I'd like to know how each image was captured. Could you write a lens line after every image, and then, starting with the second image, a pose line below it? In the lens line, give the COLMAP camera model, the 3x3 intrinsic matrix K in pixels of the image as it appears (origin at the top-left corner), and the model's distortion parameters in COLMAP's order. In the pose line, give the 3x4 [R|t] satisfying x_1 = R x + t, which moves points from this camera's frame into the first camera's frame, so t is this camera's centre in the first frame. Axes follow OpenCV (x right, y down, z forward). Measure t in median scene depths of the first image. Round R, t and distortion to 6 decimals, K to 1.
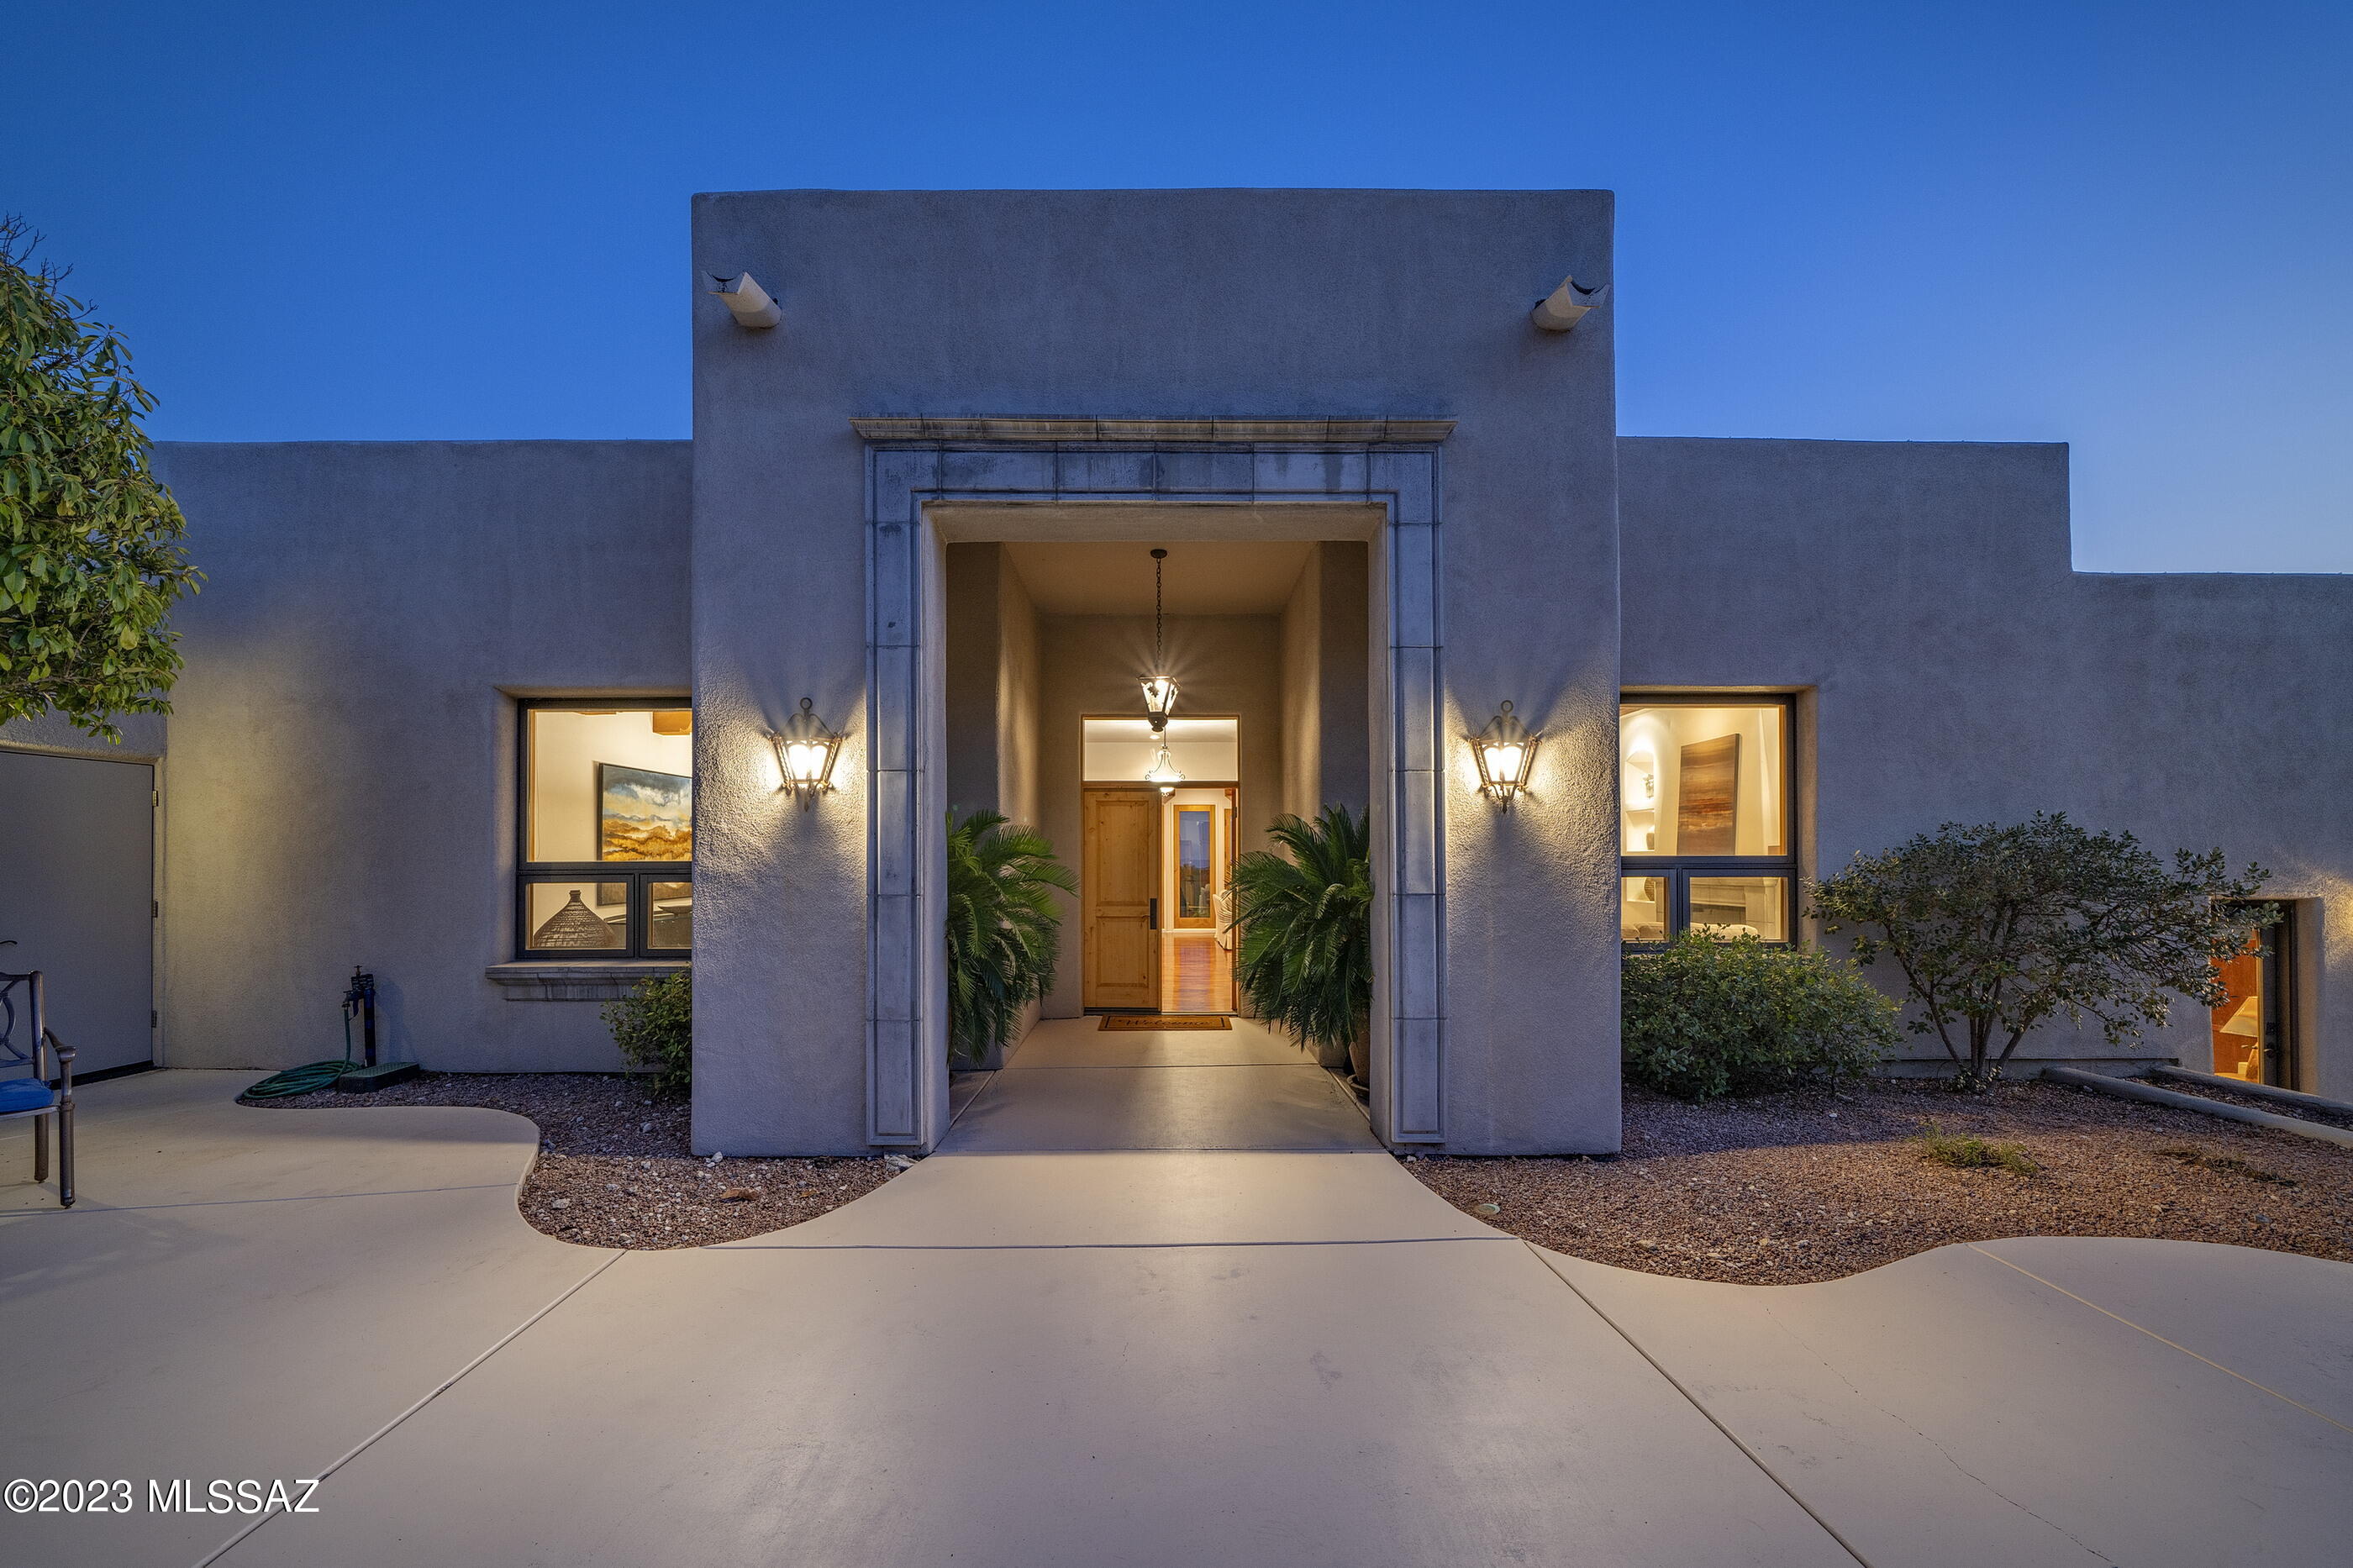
lens RADIAL K [[886.1, 0, 1270.9], [0, 886.1, 861.6], [0, 0, 1]] dist [-0.009185, -0.000073]
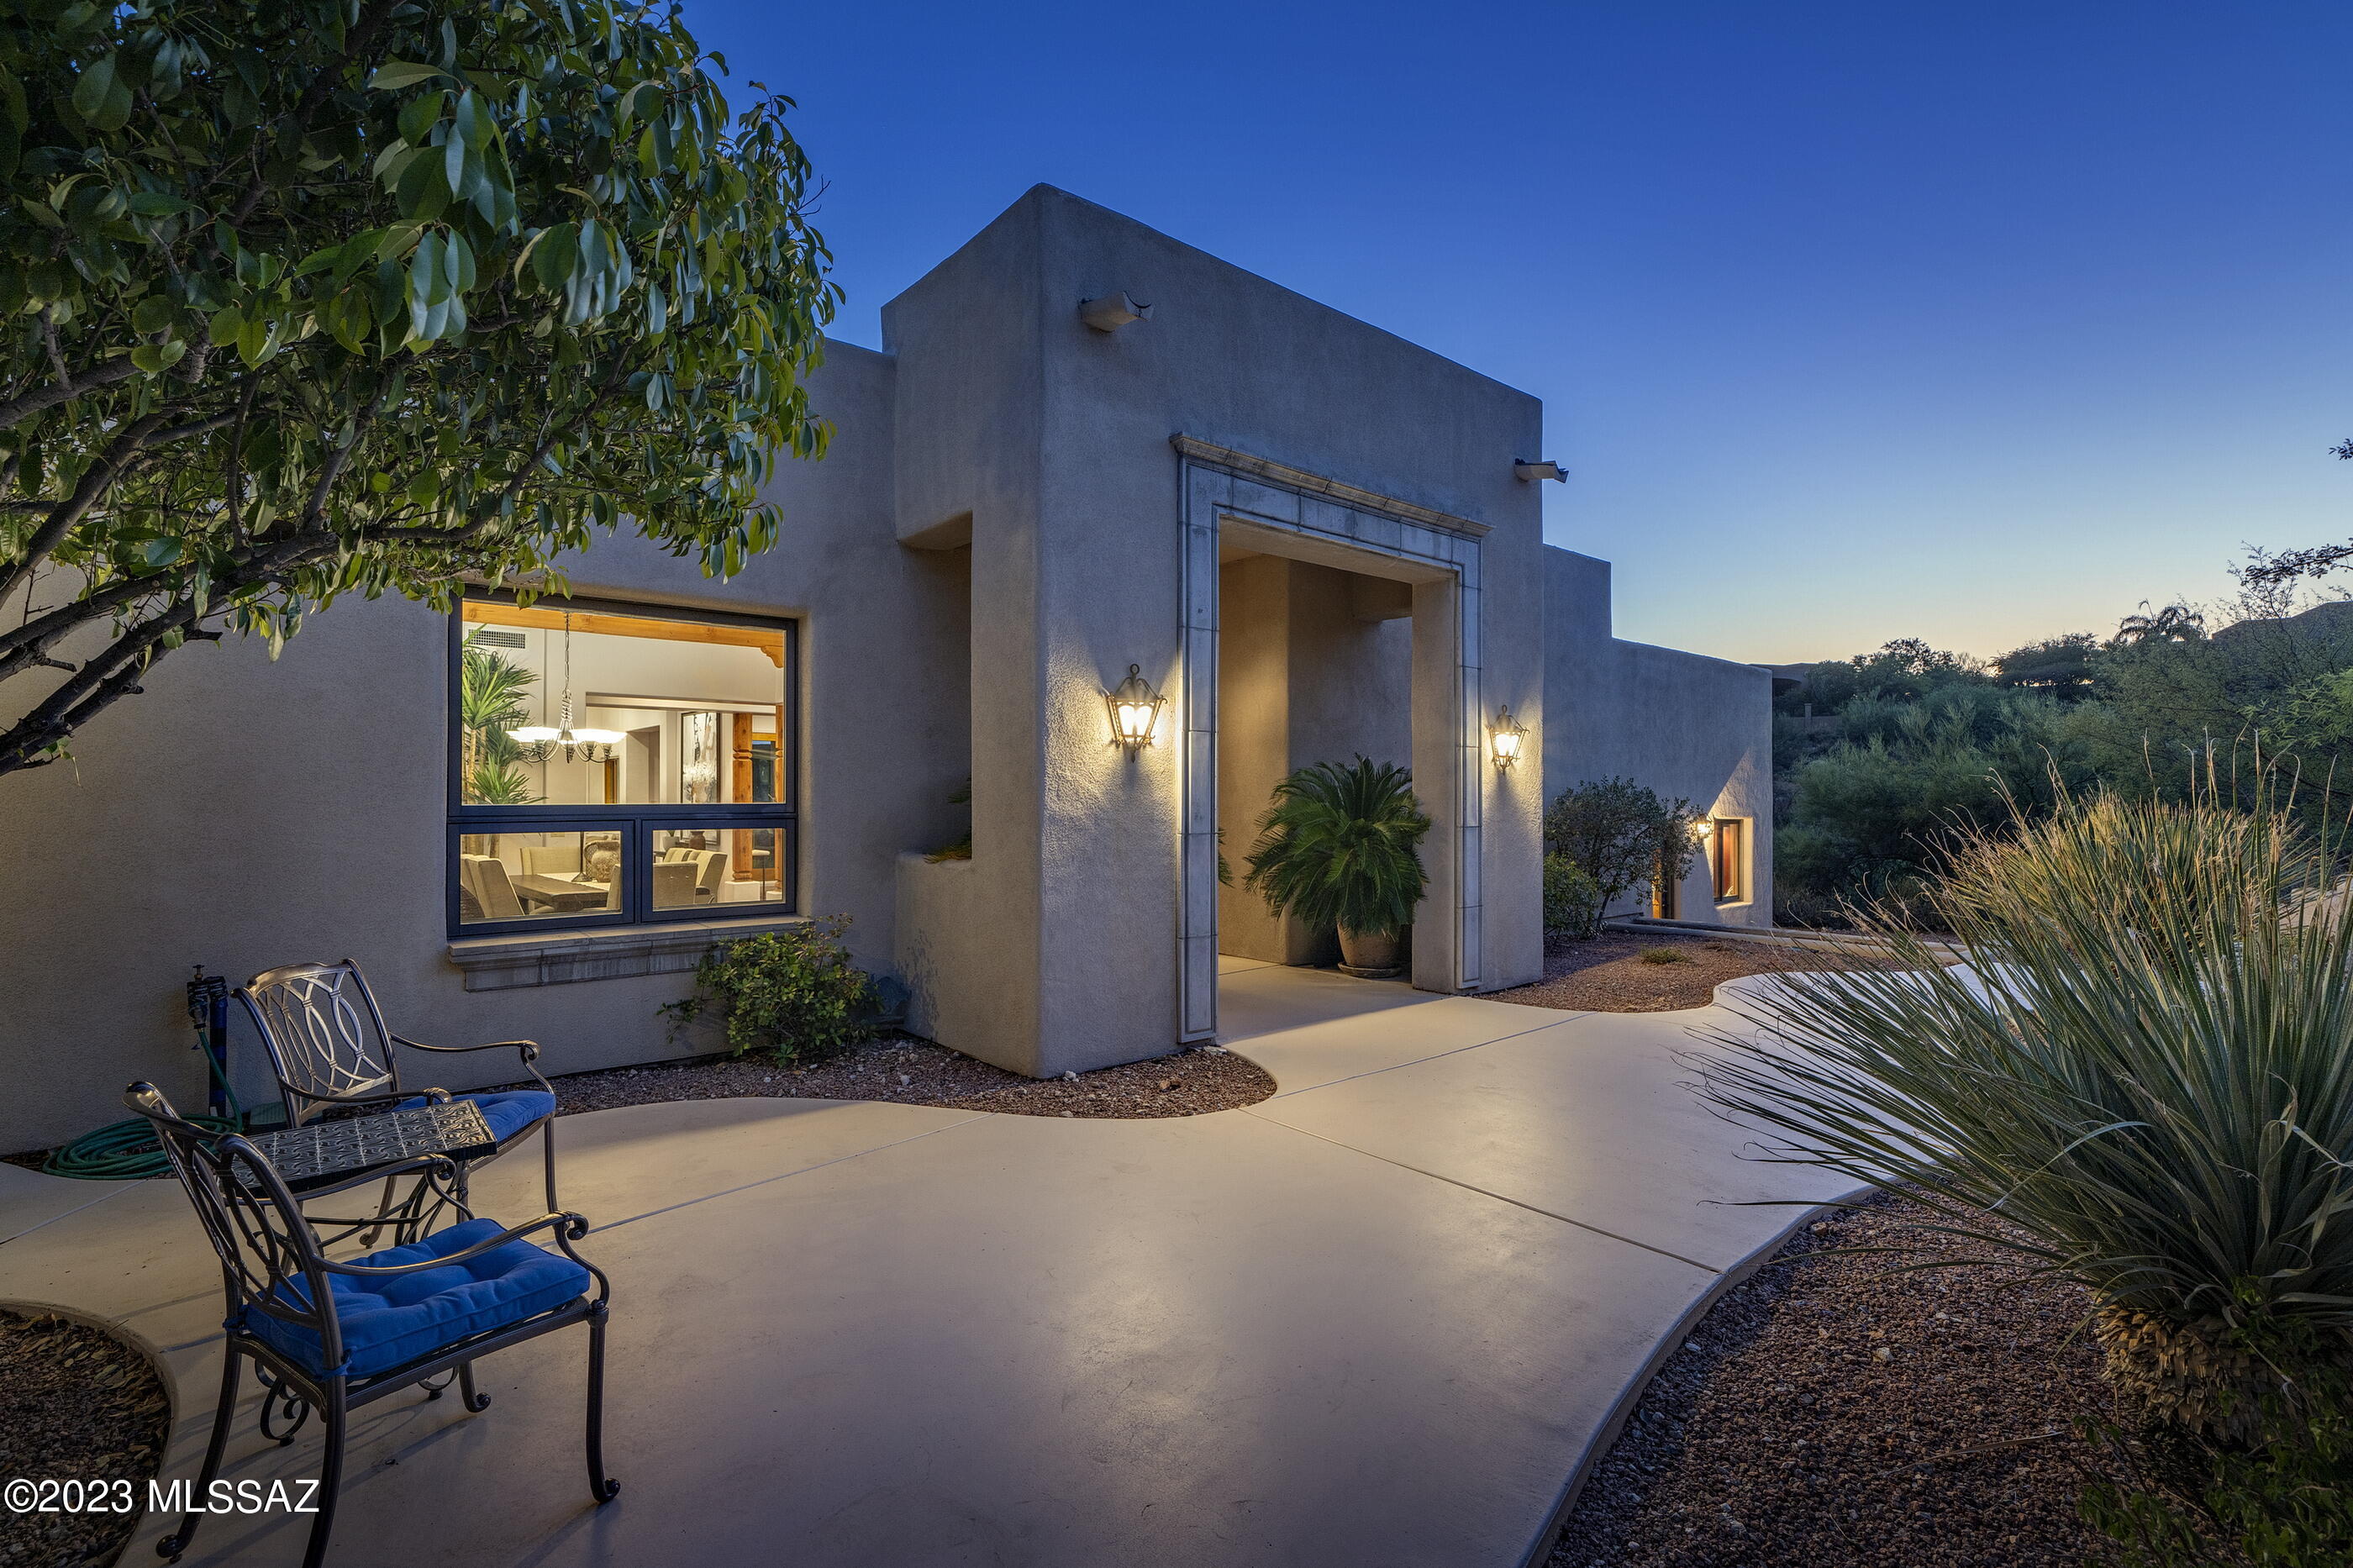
lens RADIAL K [[1107.1, 0, 1172.5], [0, 1107.1, 800.4], [0, 0, 1]] dist [-0.005314, -0.000956]
pose [[0.763822, 0.001708, 0.645425, -1.419871], [-0.002570, 0.999997, 0.000395, -0.008155], [-0.645422, -0.001961, 0.763824, -0.134739]]
